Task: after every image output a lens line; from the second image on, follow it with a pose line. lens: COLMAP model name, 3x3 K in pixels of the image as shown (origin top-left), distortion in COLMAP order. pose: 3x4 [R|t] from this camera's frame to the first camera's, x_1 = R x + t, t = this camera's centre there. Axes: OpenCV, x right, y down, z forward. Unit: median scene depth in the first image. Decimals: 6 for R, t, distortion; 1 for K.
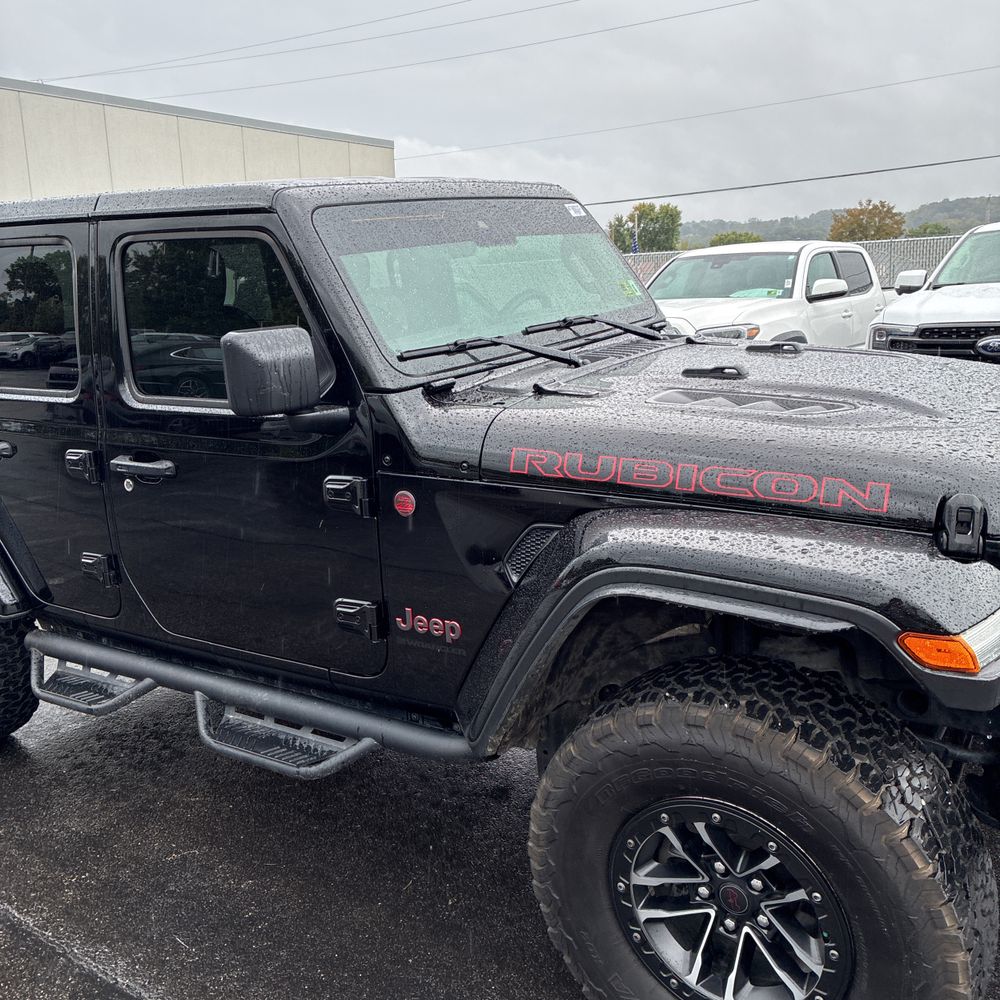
lens RADIAL K [[1008.5, 0, 497.3], [0, 1008.5, 500.6], [0, 0, 1]] dist [0.036361, -0.019052]
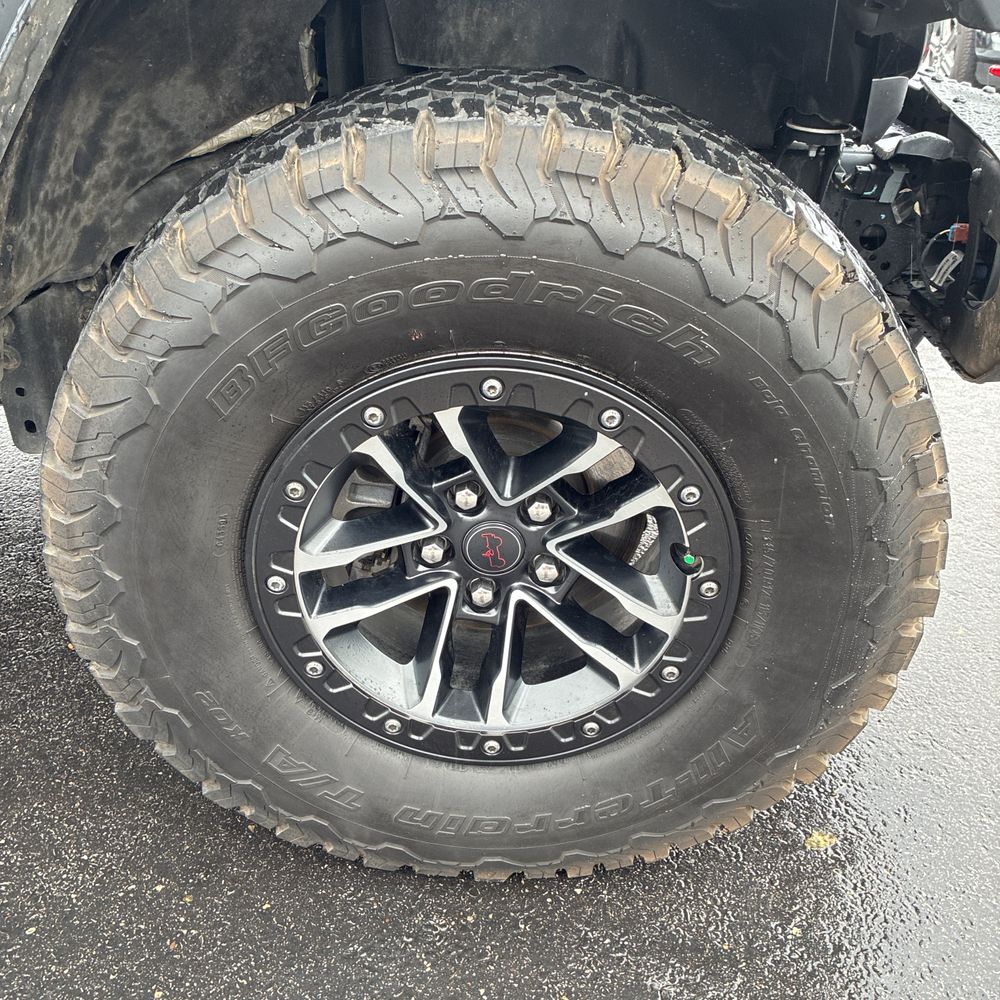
lens RADIAL K [[1017.5, 0, 520.2], [0, 1017.5, 502.3], [0, 0, 1]] dist [0.013415, -0.033264]
pose [[0.826992, -0.199508, 0.525624, -0.025623], [0.052638, 0.958288, 0.280914, 0.183008], [-0.559744, -0.204646, 0.802998, 0.474495]]
